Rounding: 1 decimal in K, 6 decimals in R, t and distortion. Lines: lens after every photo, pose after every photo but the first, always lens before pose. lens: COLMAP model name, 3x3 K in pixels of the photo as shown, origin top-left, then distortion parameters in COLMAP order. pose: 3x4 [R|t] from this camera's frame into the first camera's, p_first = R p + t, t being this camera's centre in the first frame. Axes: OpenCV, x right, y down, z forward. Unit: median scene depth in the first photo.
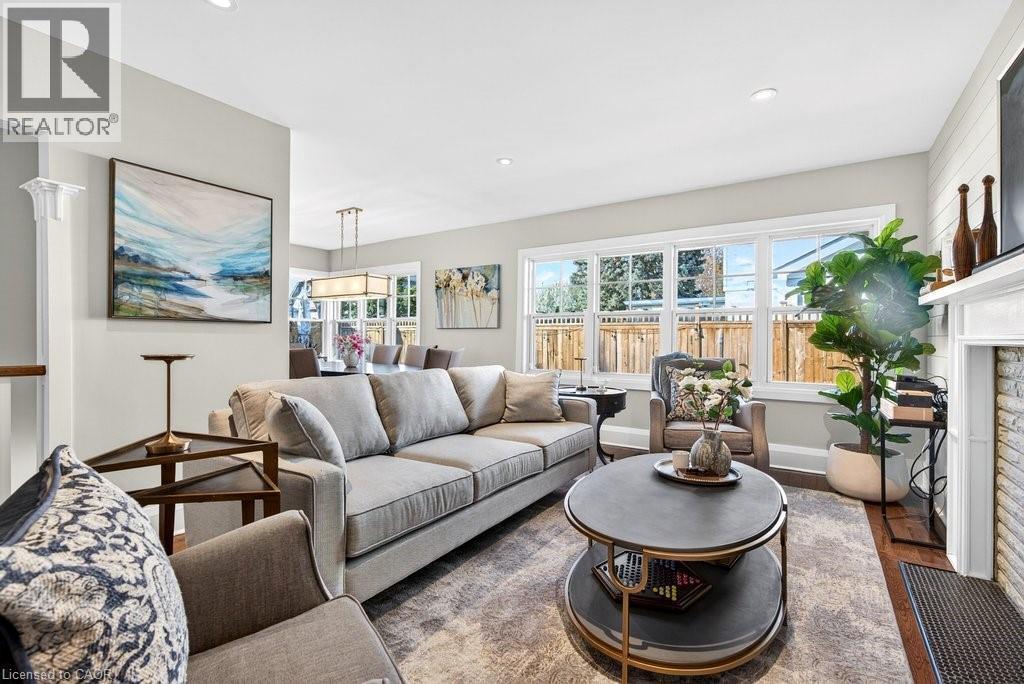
lens RADIAL K [[460.1, 0, 511.6], [0, 460.1, 338.3], [0, 0, 1]] dist [0.000499, 0.000151]
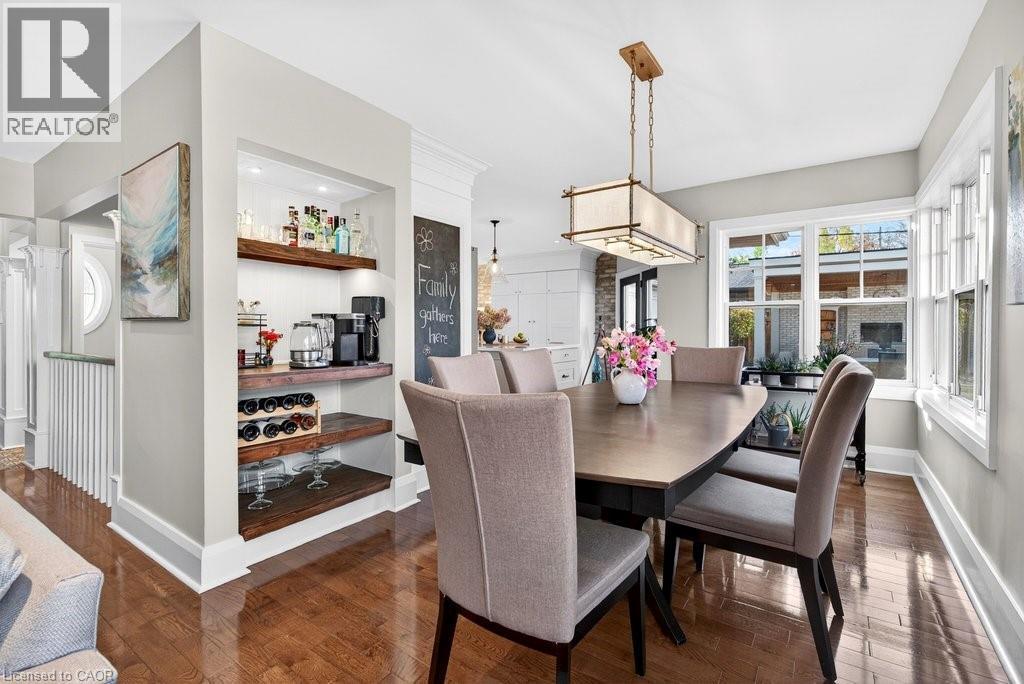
lens RADIAL K [[470.2, 0, 513.1], [0, 470.2, 320.2], [0, 0, 1]] dist [-0.000070, -0.000139]
pose [[-0.007219, -0.023622, -0.999695, 0.204713], [-0.002576, 0.999718, -0.023604, -0.018477], [0.999971, 0.002405, -0.007278, 1.660827]]
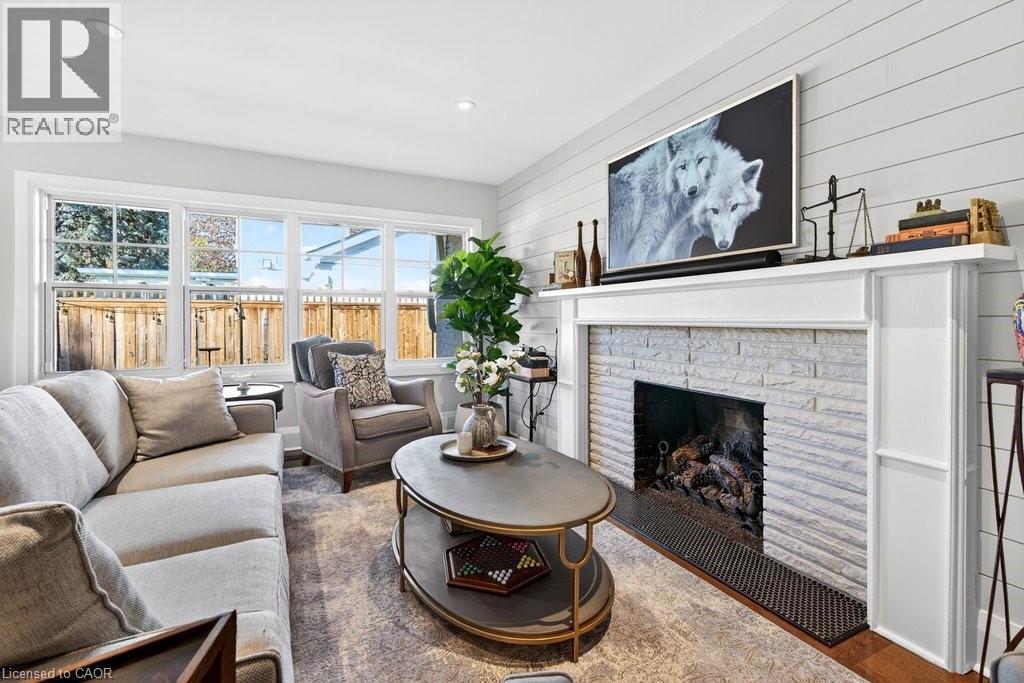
lens RADIAL K [[470.2, 0, 513.1], [0, 470.2, 319.7], [0, 0, 1]] dist [-0.000070, -0.000139]
pose [[0.491235, -0.004998, 0.871013, -0.392457], [0.002380, 0.999988, 0.004396, -0.007127], [-0.871024, -0.000087, 0.491241, 0.318234]]
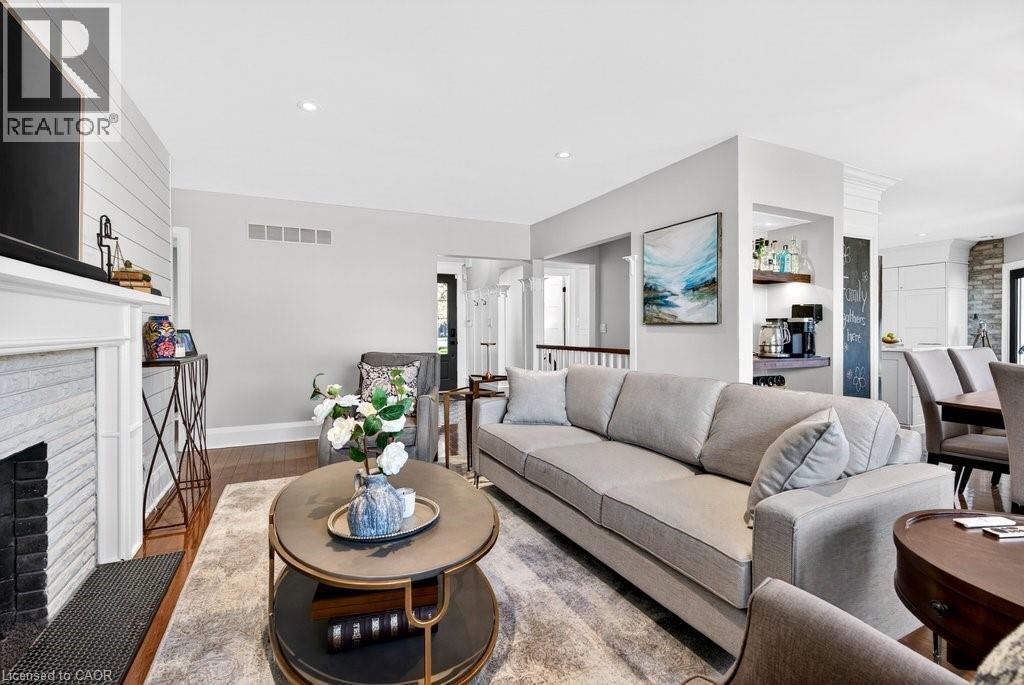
lens RADIAL K [[464.1, 0, 508.0], [0, 464.1, 330.6], [0, 0, 1]] dist [0.000477, 0.000291]
pose [[-0.510115, -0.002699, -0.860102, 0.775700], [-0.003279, 0.999994, -0.001193, -0.015391], [0.860100, 0.002212, -0.510121, 1.247592]]
